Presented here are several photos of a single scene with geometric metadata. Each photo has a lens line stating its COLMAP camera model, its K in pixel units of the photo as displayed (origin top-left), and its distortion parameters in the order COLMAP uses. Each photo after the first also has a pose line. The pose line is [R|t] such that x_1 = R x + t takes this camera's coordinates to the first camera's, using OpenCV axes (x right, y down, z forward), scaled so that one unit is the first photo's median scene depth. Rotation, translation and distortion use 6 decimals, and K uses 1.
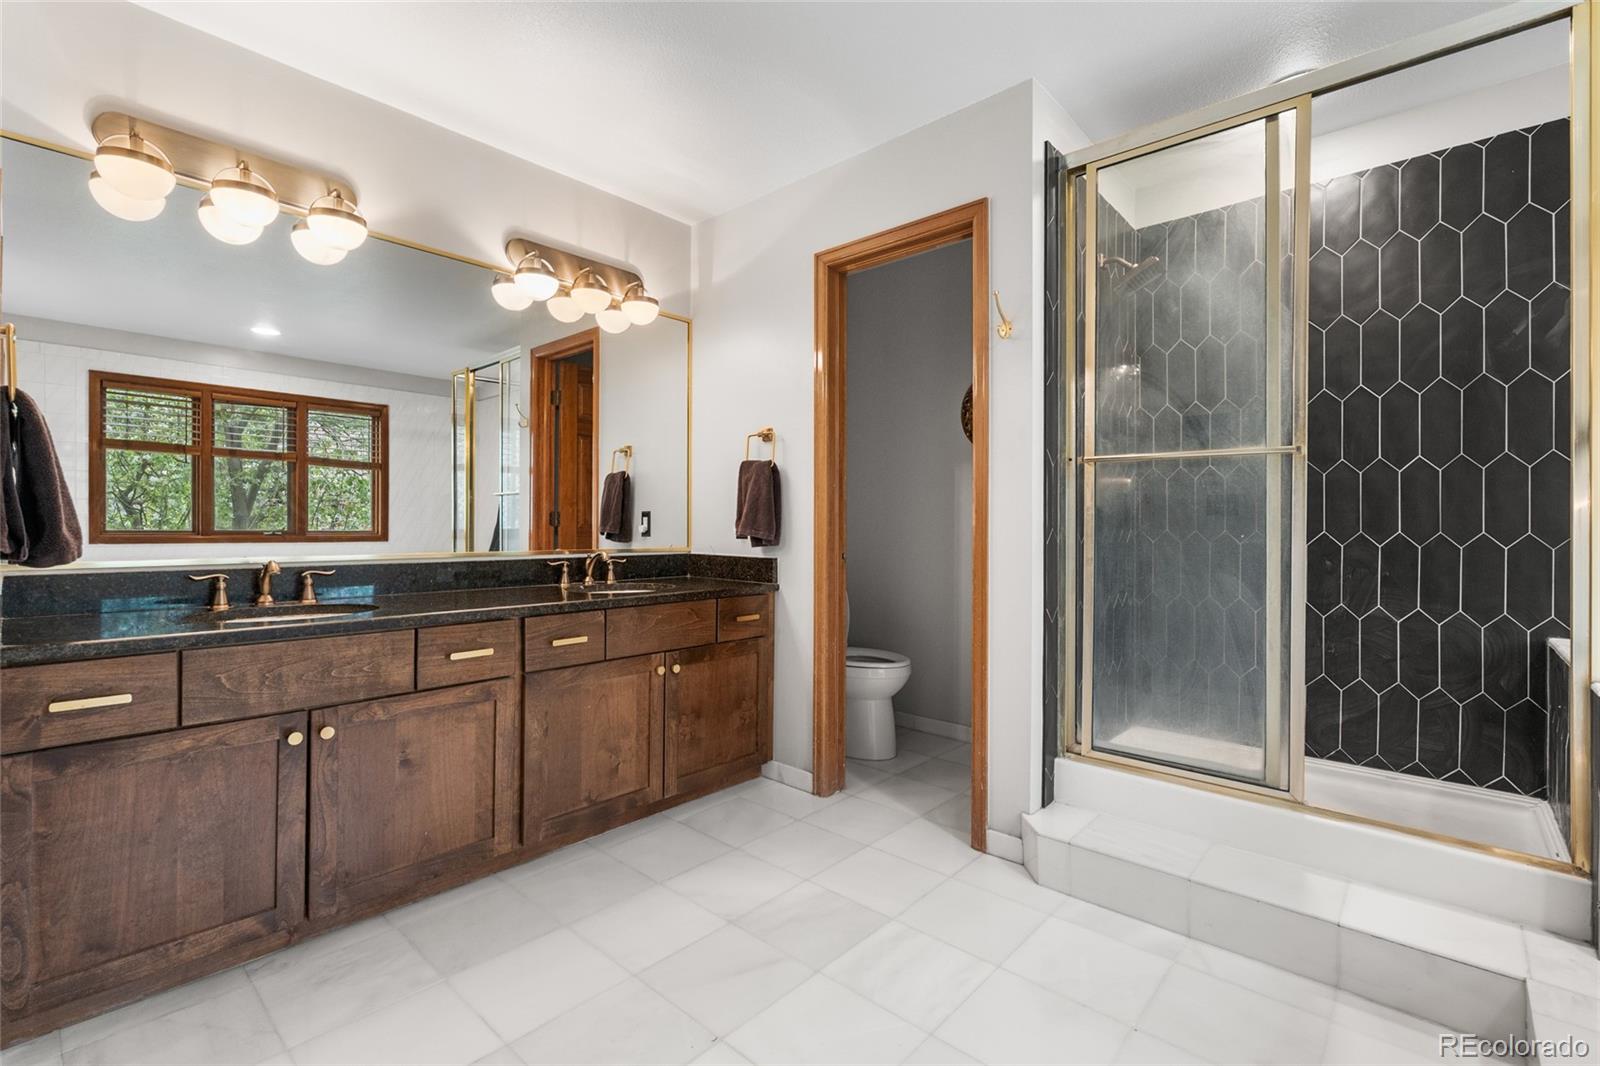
lens RADIAL K [[715.6, 0, 794.5], [0, 715.6, 526.9], [0, 0, 1]] dist [-0.001654, -0.000927]
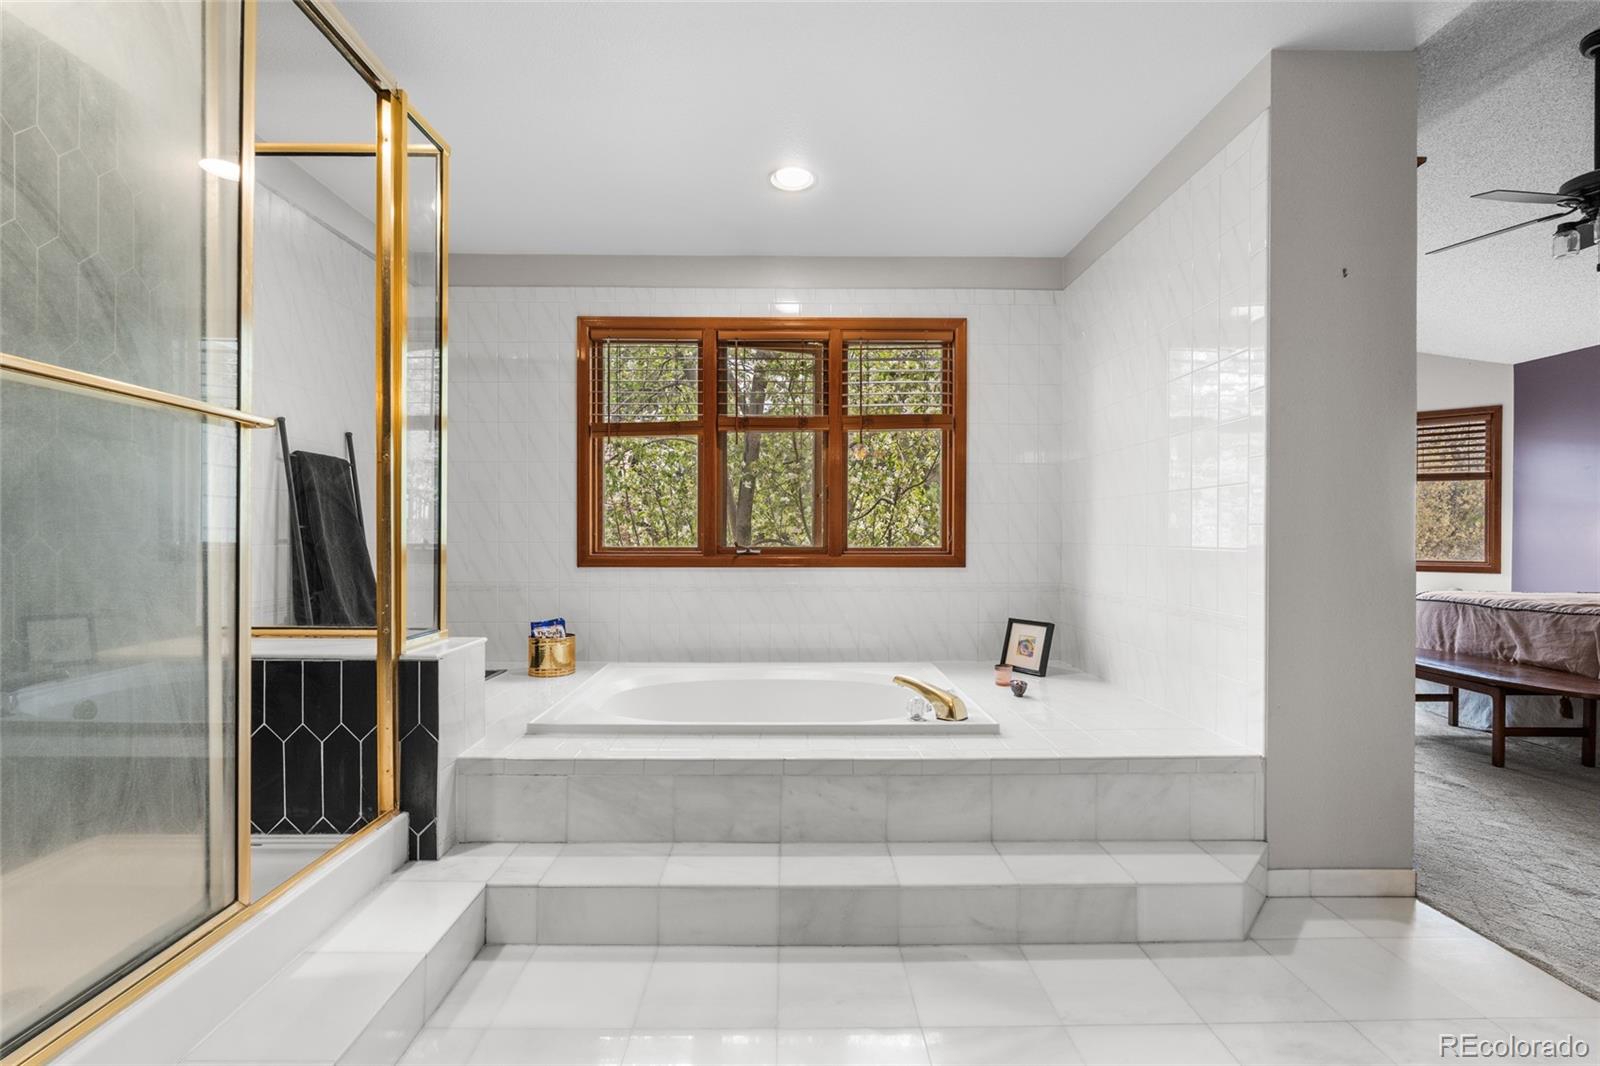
lens RADIAL K [[715.6, 0, 794.5], [0, 715.6, 526.9], [0, 0, 1]] dist [-0.001654, -0.000927]
pose [[-0.694978, 0.002079, 0.719028, -0.203418], [-0.005164, 0.999956, -0.007882, 0.002099], [-0.719013, -0.009191, -0.694936, 1.080719]]
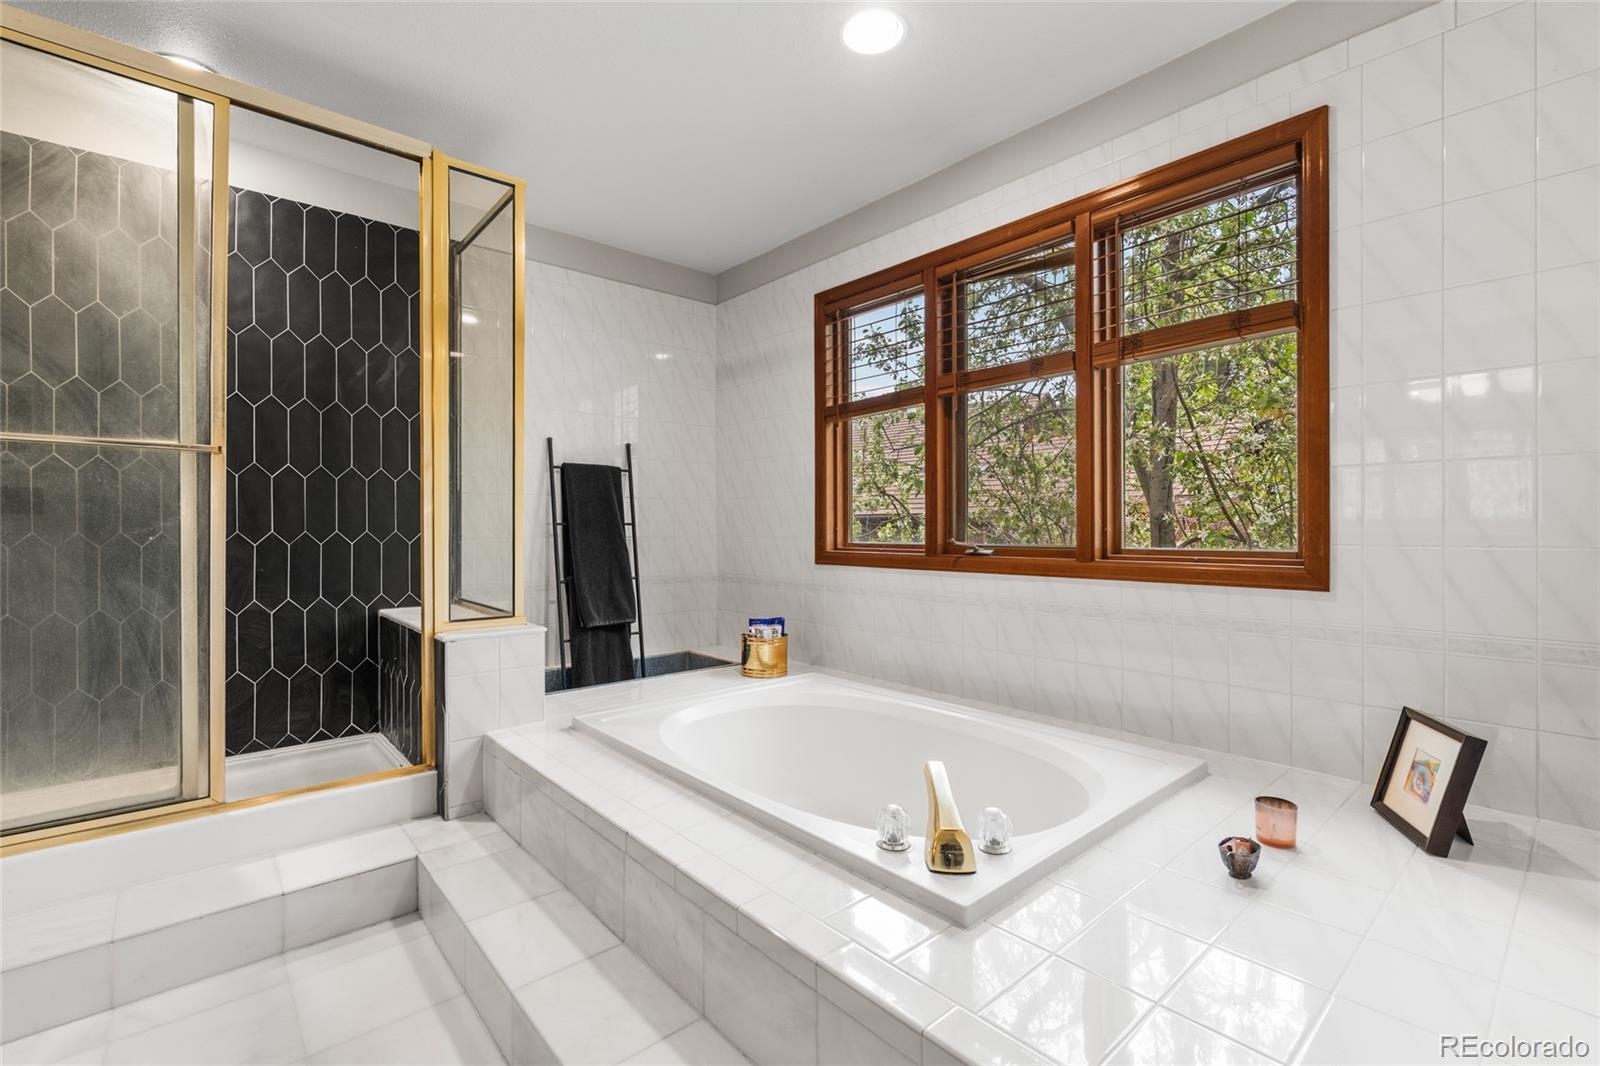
lens RADIAL K [[715.6, 0, 794.5], [0, 715.6, 526.9], [0, 0, 1]] dist [-0.001654, -0.000927]
pose [[0.106246, -0.004274, 0.994331, -0.194204], [0.002941, 0.999988, 0.003984, -0.002094], [-0.994336, 0.002501, 0.106257, 0.093170]]
